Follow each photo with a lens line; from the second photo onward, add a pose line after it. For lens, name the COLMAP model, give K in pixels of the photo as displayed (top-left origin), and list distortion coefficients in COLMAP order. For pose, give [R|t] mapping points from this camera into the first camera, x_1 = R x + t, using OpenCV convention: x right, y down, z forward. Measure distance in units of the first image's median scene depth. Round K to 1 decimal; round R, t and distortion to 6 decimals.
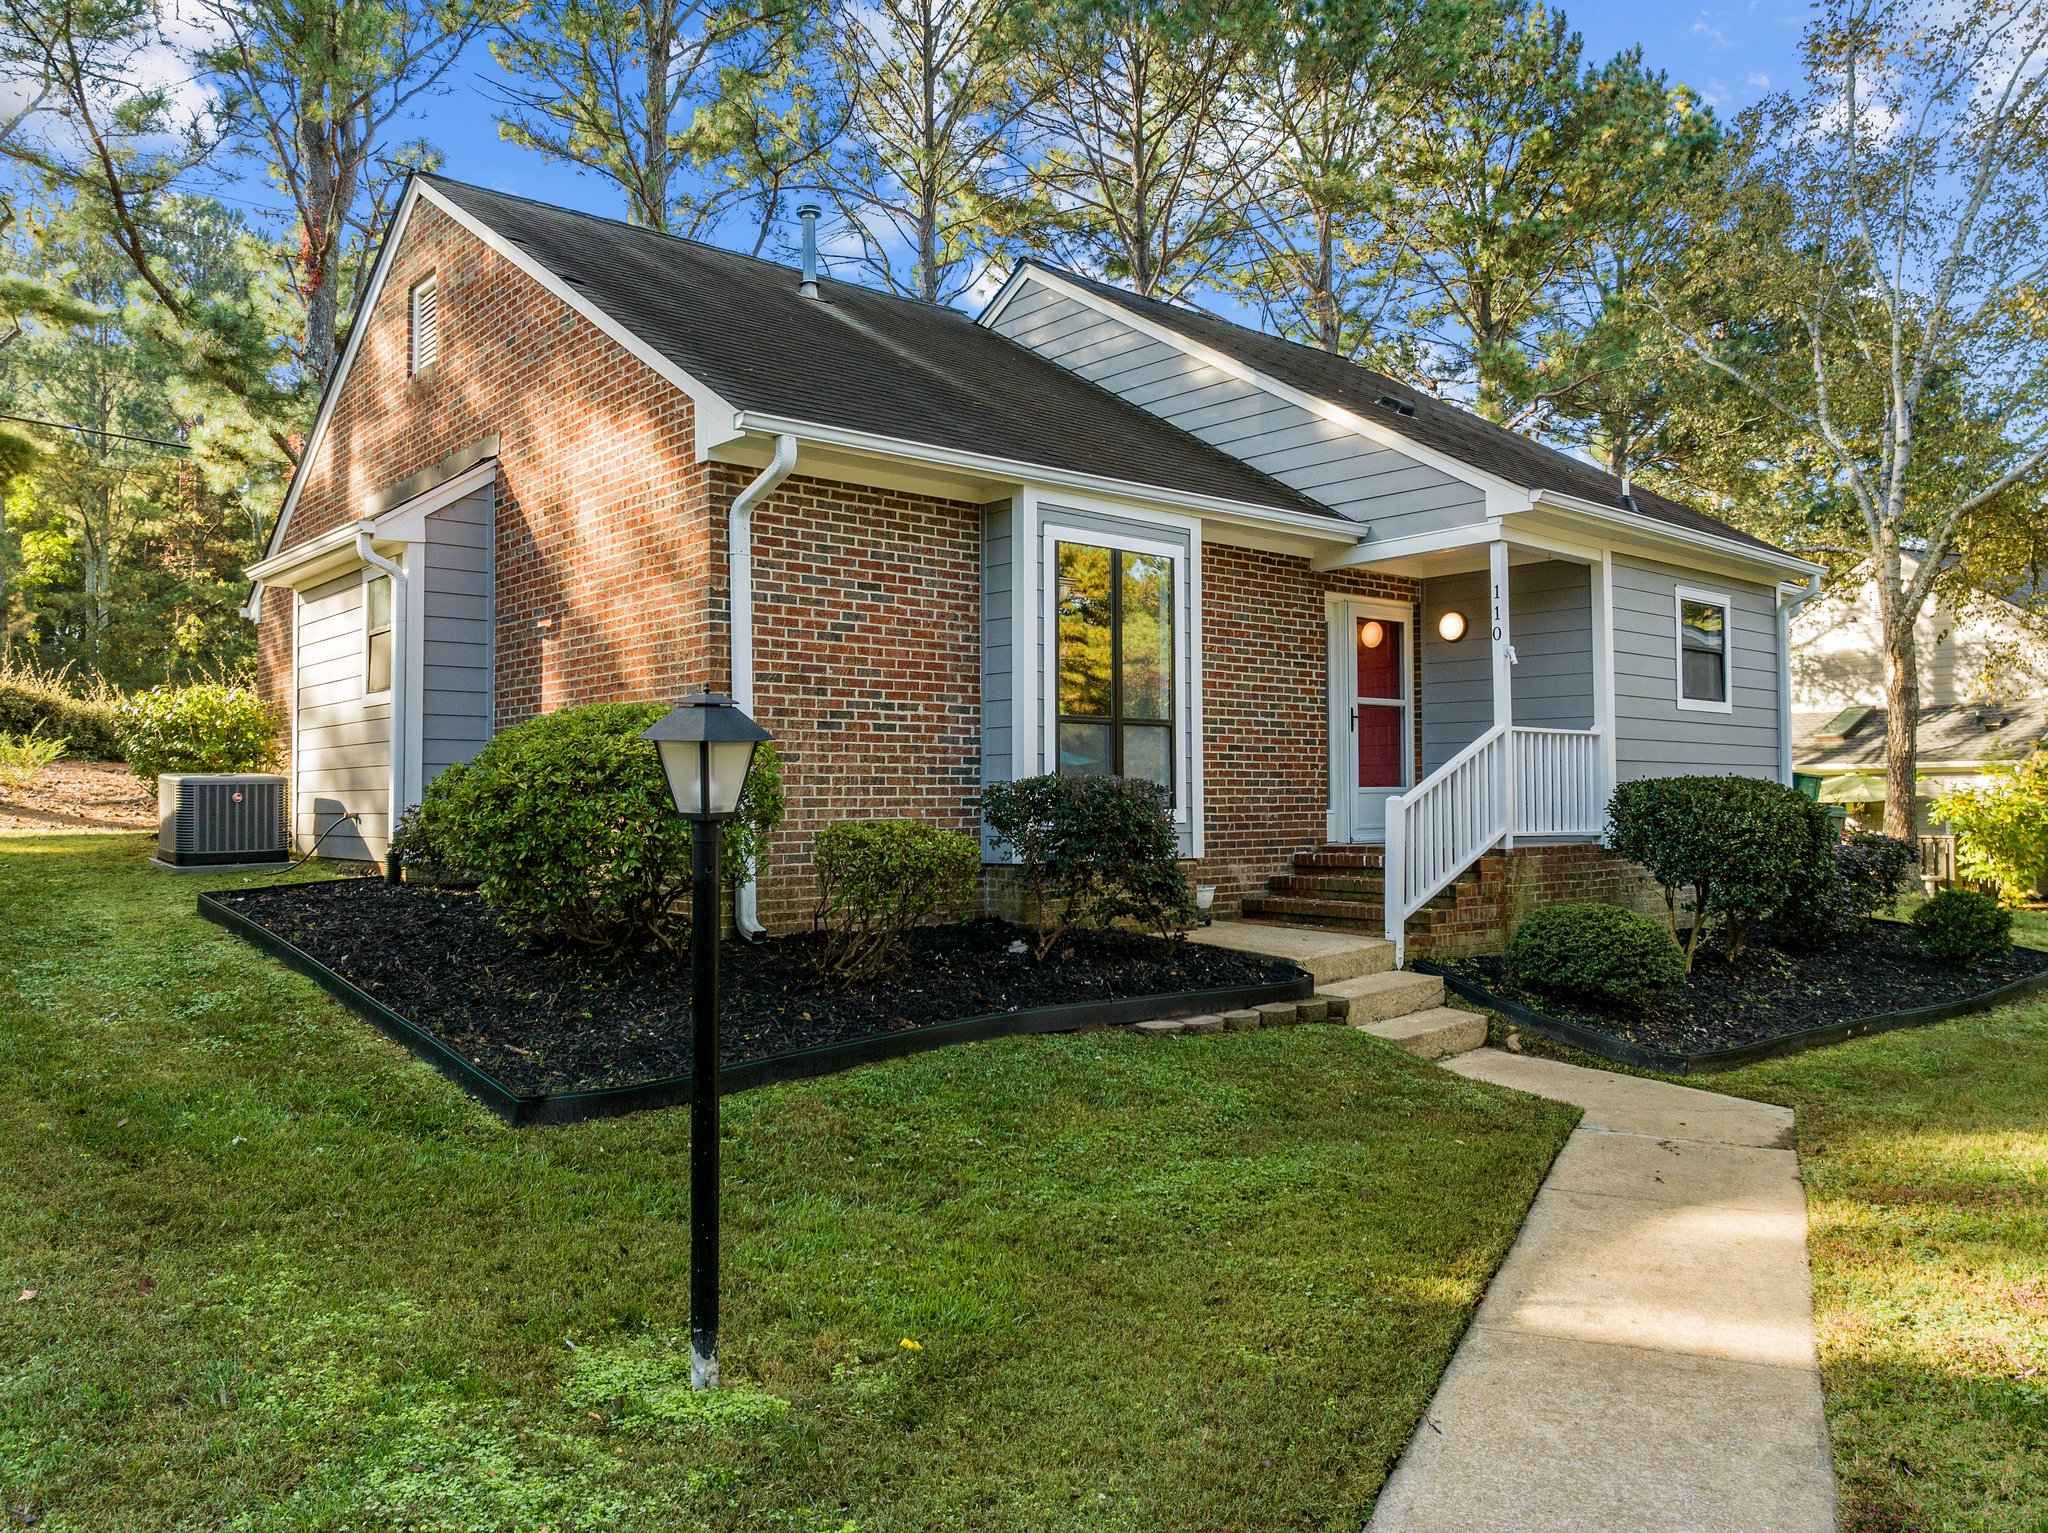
lens RADIAL K [[1482.8, 0, 1023.5], [0, 1482.8, 751.8], [0, 0, 1]] dist [-0.028060, -0.002986]
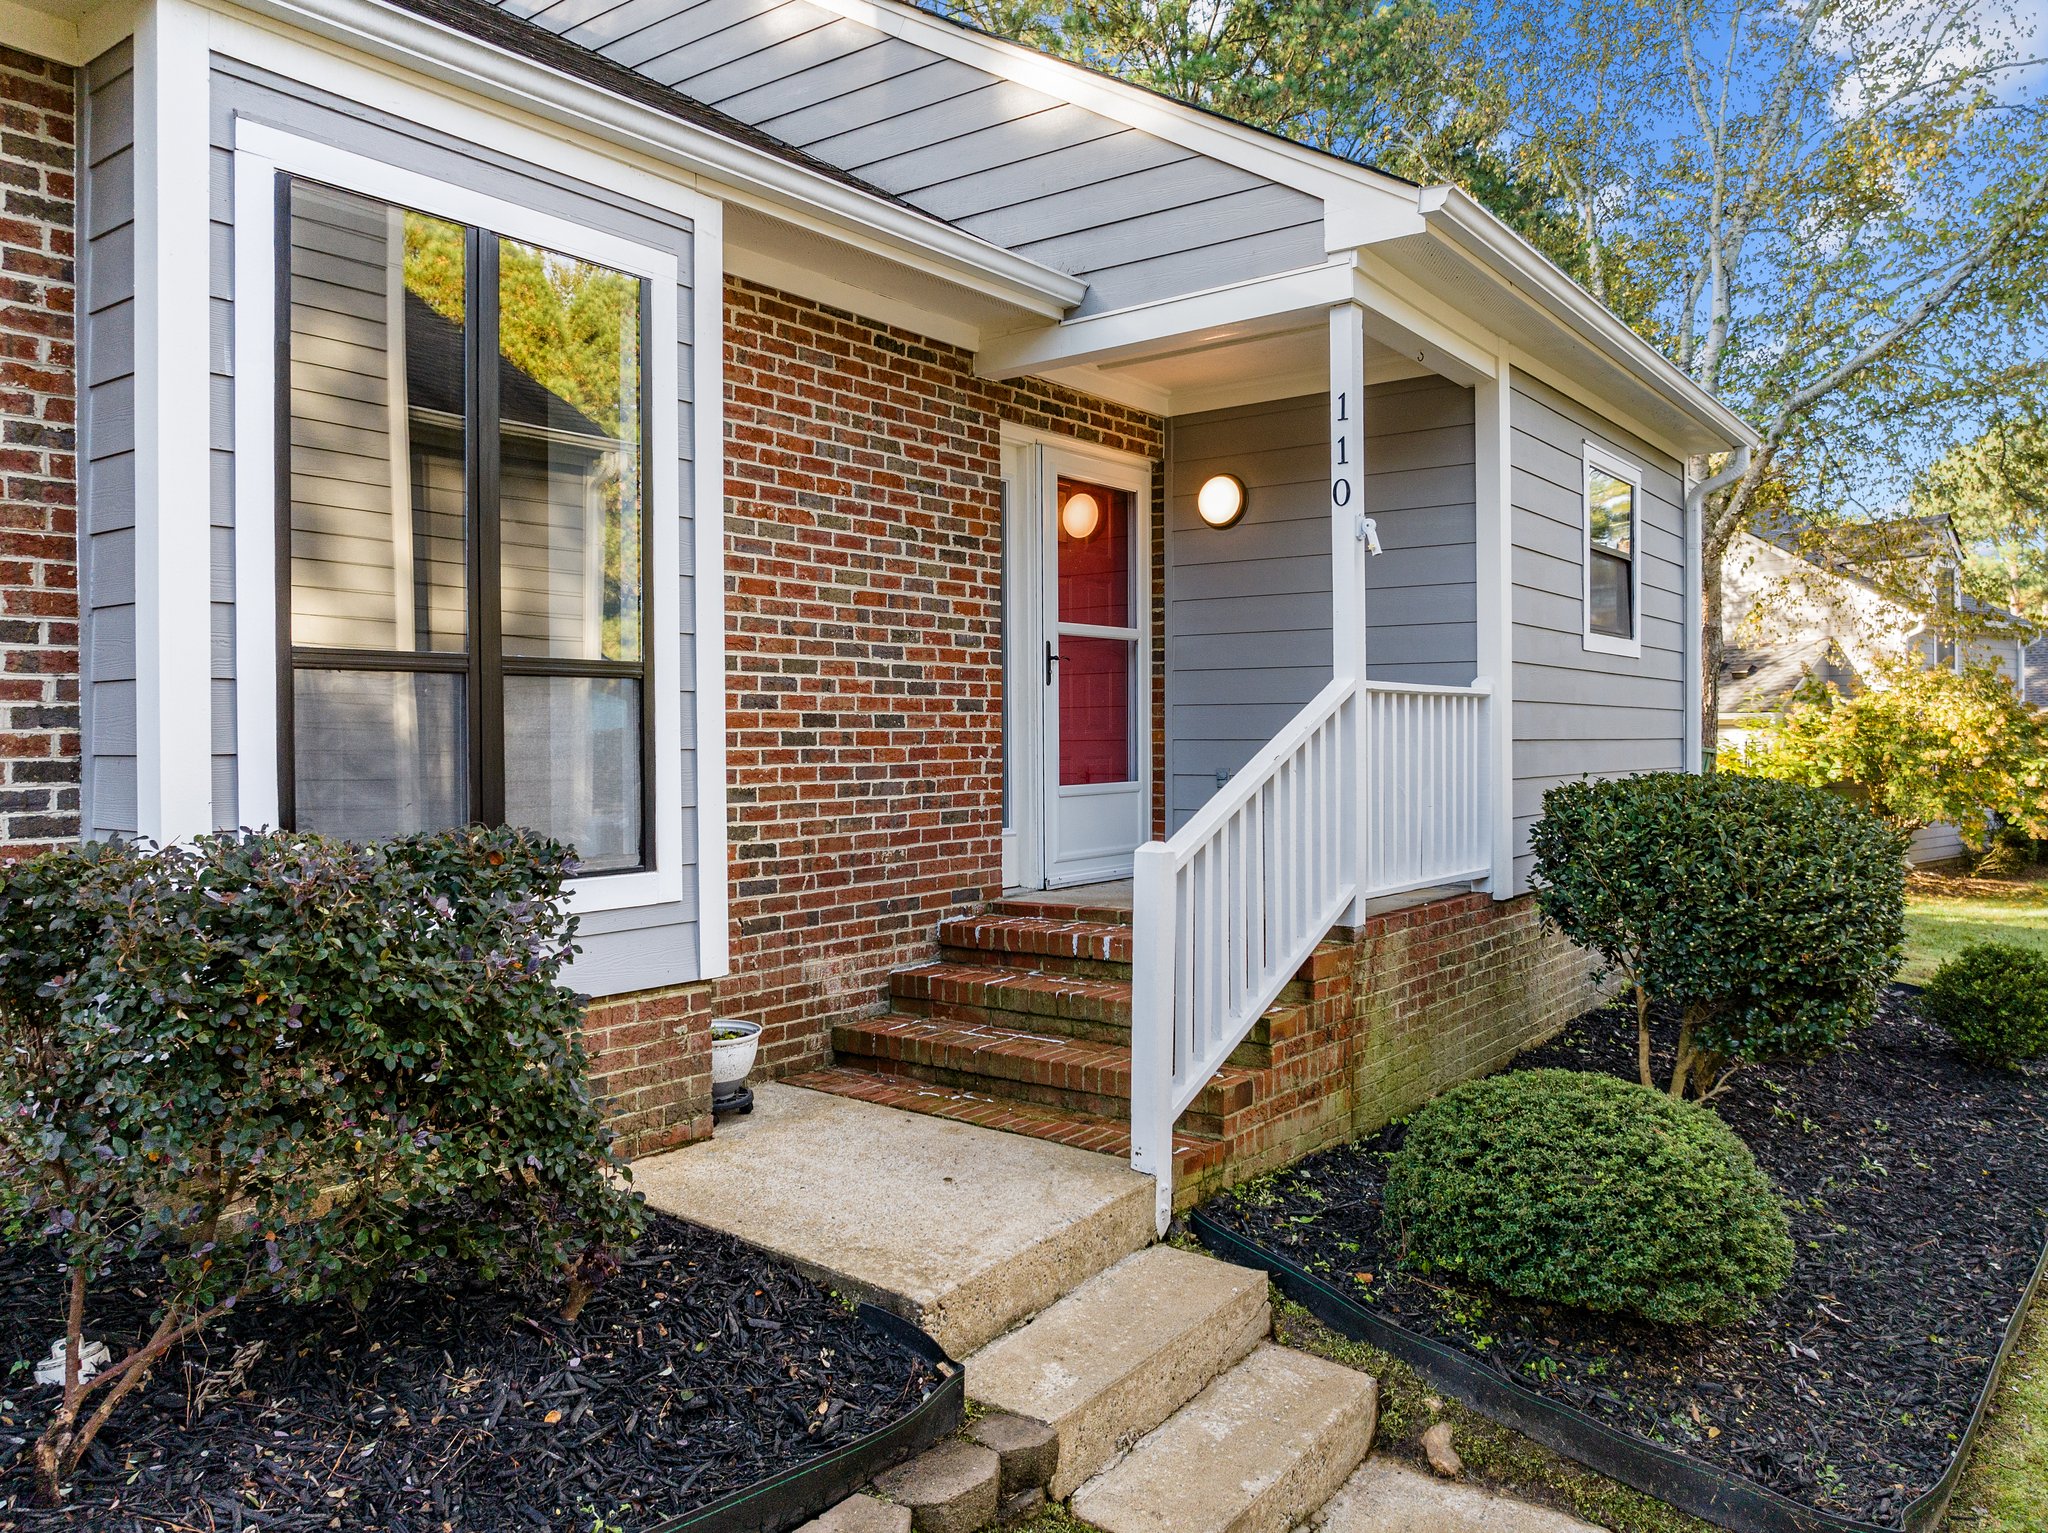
lens RADIAL K [[1488.2, 0, 1024.3], [0, 1488.2, 763.0], [0, 0, 1]] dist [-0.035619, -0.002261]
pose [[0.976822, -0.005479, 0.213982, 0.103847], [-0.005070, 0.998800, 0.048717, -0.012563], [-0.213992, -0.048673, 0.975622, 0.504799]]
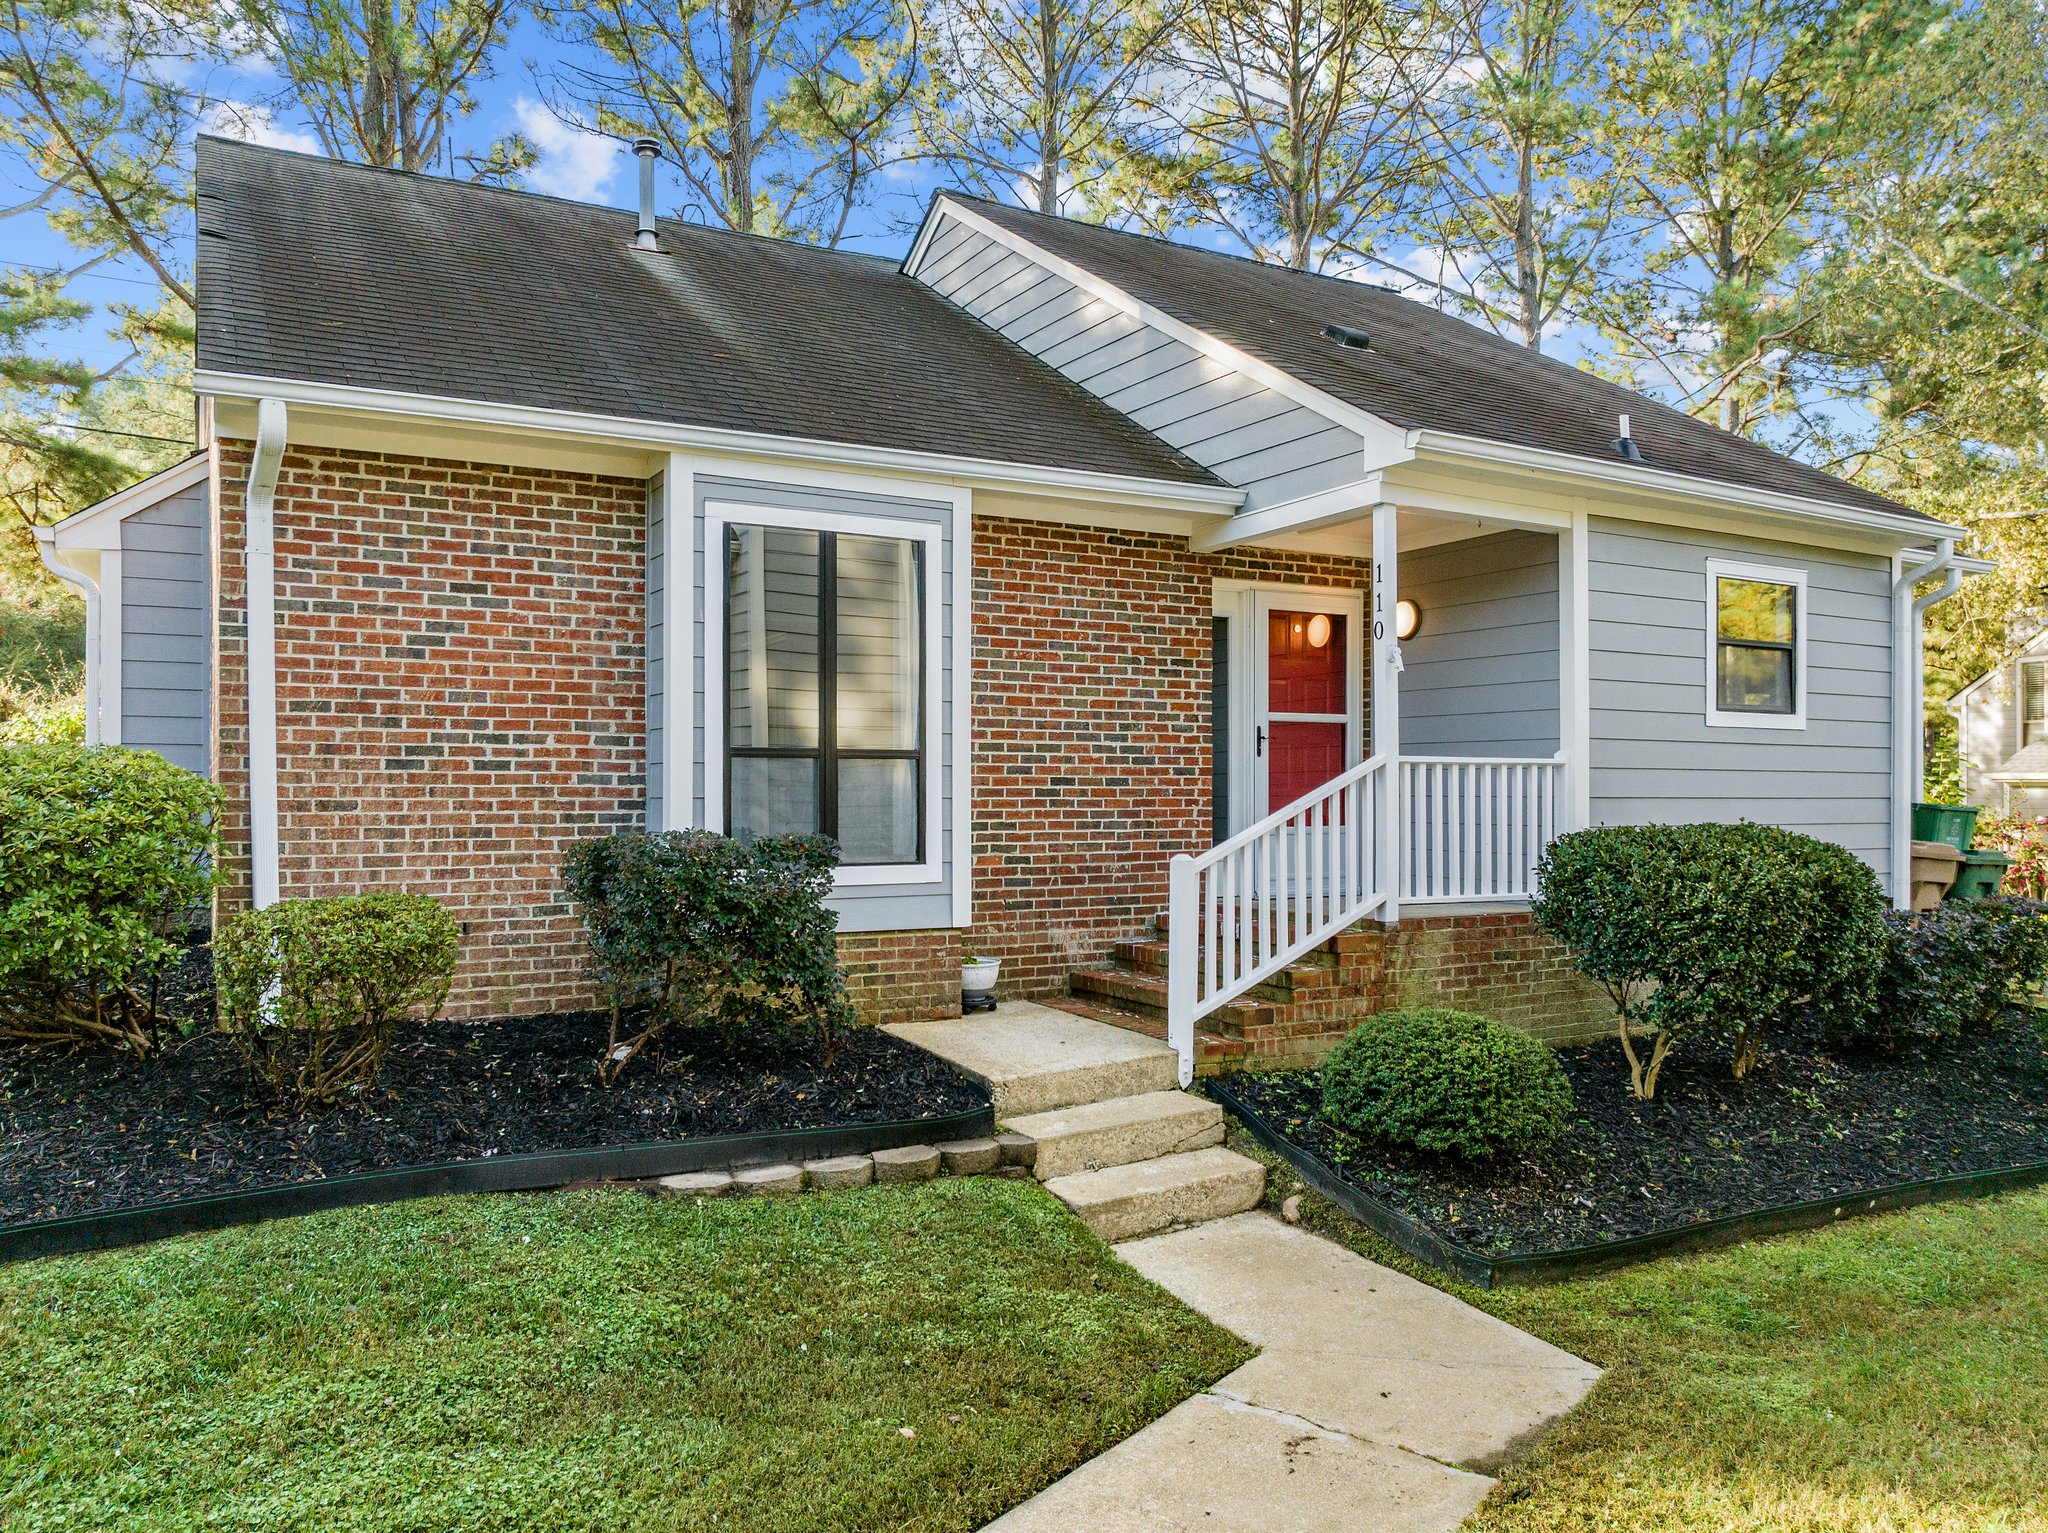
lens RADIAL K [[1472.5, 0, 1020.5], [0, 1472.5, 797.6], [0, 0, 1]] dist [-0.028601, -0.002091]
pose [[0.979976, 0.005996, -0.199026, 0.275302], [0.001250, 0.999341, 0.036265, -0.022090], [0.199112, -0.035787, 0.979323, 0.228590]]
